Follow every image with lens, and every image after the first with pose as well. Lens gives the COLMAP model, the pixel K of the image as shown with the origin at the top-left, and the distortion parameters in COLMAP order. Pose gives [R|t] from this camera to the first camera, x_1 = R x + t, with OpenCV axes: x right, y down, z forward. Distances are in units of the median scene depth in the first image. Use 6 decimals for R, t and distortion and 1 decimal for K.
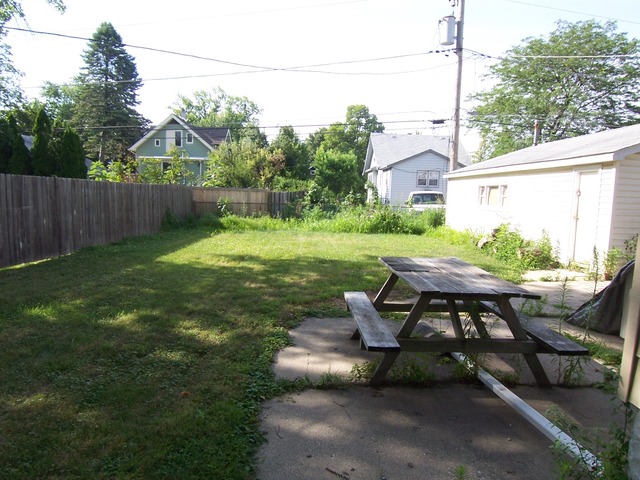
lens RADIAL K [[434.3, 0, 318.2], [0, 434.3, 242.3], [0, 0, 1]] dist [-0.014176, -0.040011]
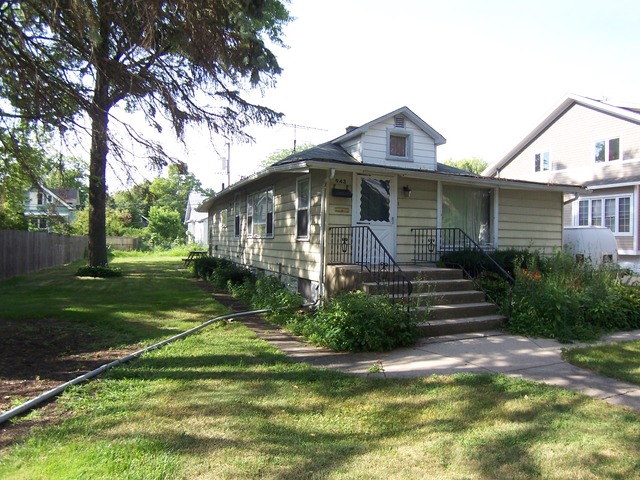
lens RADIAL K [[434.3, 0, 318.1], [0, 434.3, 239.8], [0, 0, 1]] dist [-0.014176, -0.040011]
pose [[0.920959, -0.019198, 0.389186, -0.097952], [0.059181, 0.994090, -0.091008, 0.101669], [-0.385139, 0.106847, 0.916652, -0.957392]]
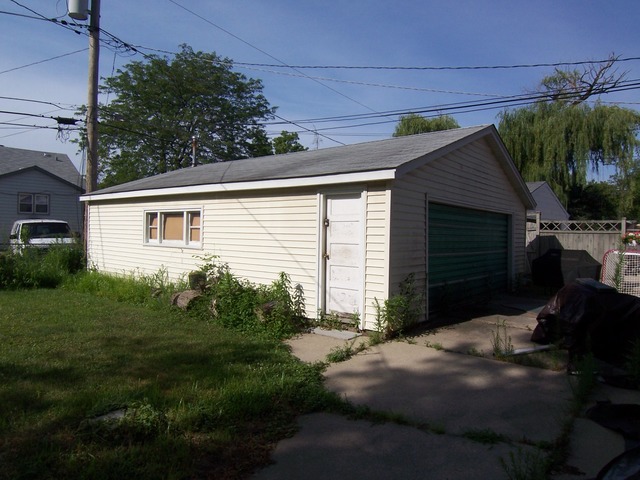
lens RADIAL K [[434.3, 0, 317.3], [0, 434.3, 242.6], [0, 0, 1]] dist [-0.014176, -0.040011]
pose [[0.655821, -0.033827, 0.754158, 0.010928], [0.082510, 0.996223, -0.027067, -0.025460], [-0.750393, 0.079977, 0.656135, 0.214778]]
